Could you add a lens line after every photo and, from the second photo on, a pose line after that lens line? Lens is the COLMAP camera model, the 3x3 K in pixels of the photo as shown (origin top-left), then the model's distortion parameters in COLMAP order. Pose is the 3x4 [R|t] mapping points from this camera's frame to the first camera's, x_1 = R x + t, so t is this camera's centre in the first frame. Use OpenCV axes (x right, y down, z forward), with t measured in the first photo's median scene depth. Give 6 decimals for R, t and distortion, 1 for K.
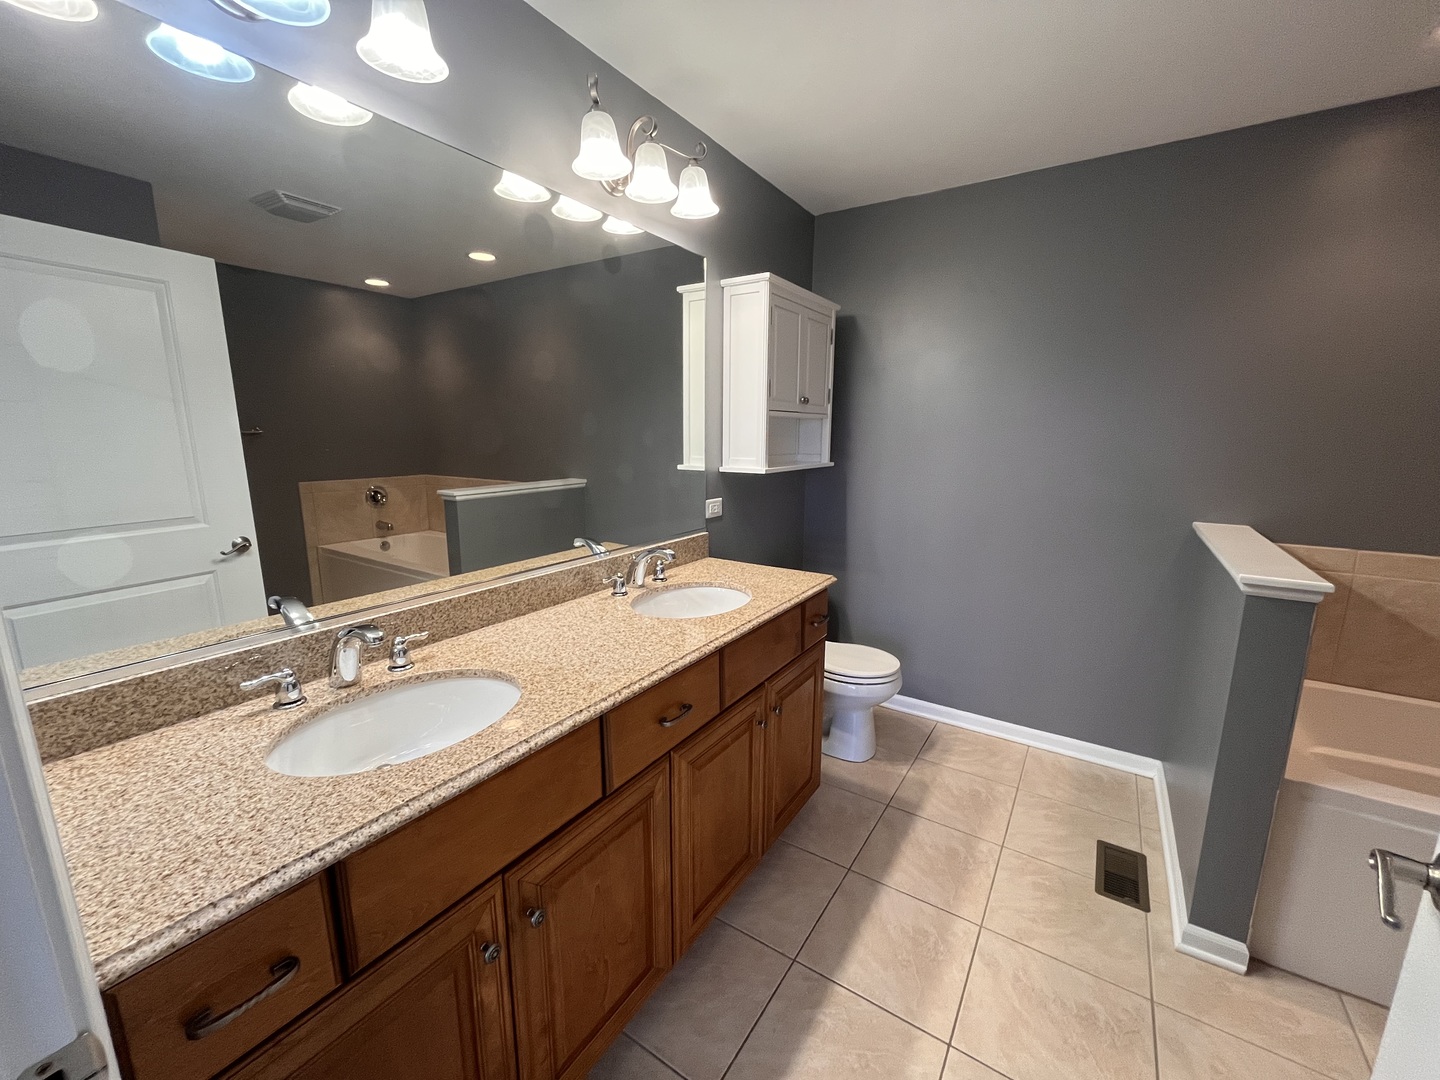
lens RADIAL K [[579.9, 0, 716.4], [0, 579.9, 541.2], [0, 0, 1]] dist [-0.001567, 0.000168]
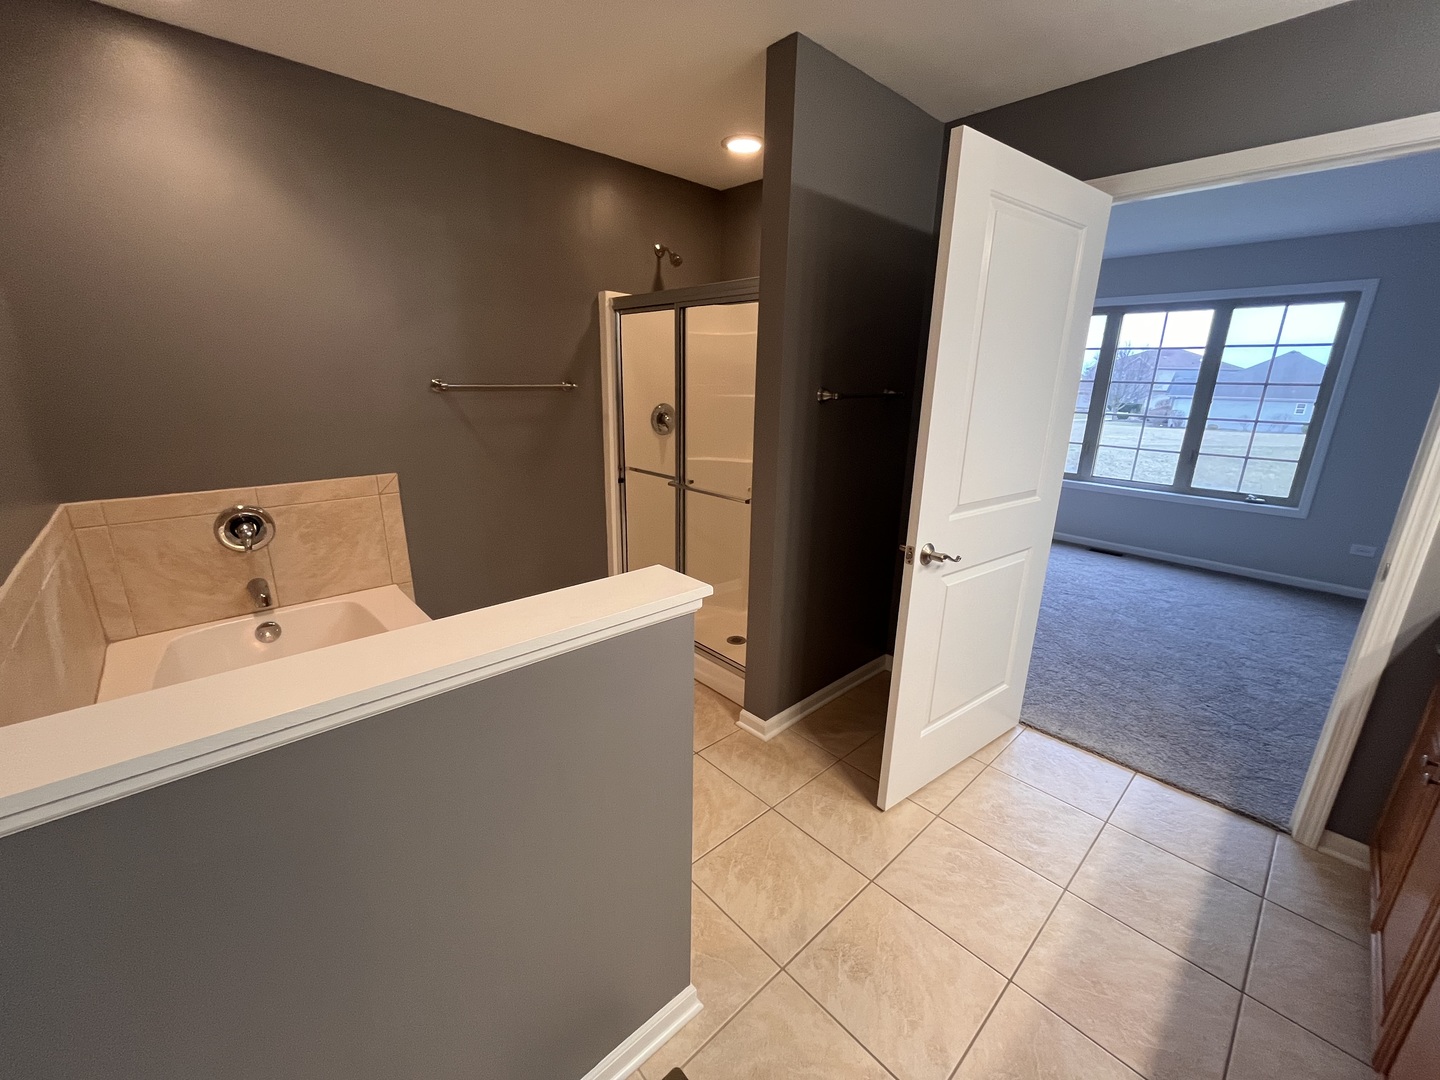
lens RADIAL K [[579.9, 0, 716.4], [0, 579.9, 541.2], [0, 0, 1]] dist [-0.001567, 0.000168]
pose [[-0.970411, -0.085032, 0.225991, 0.510888], [0.026845, 0.892144, 0.450953, -0.238371], [-0.239962, 0.443677, -0.863464, 1.143696]]
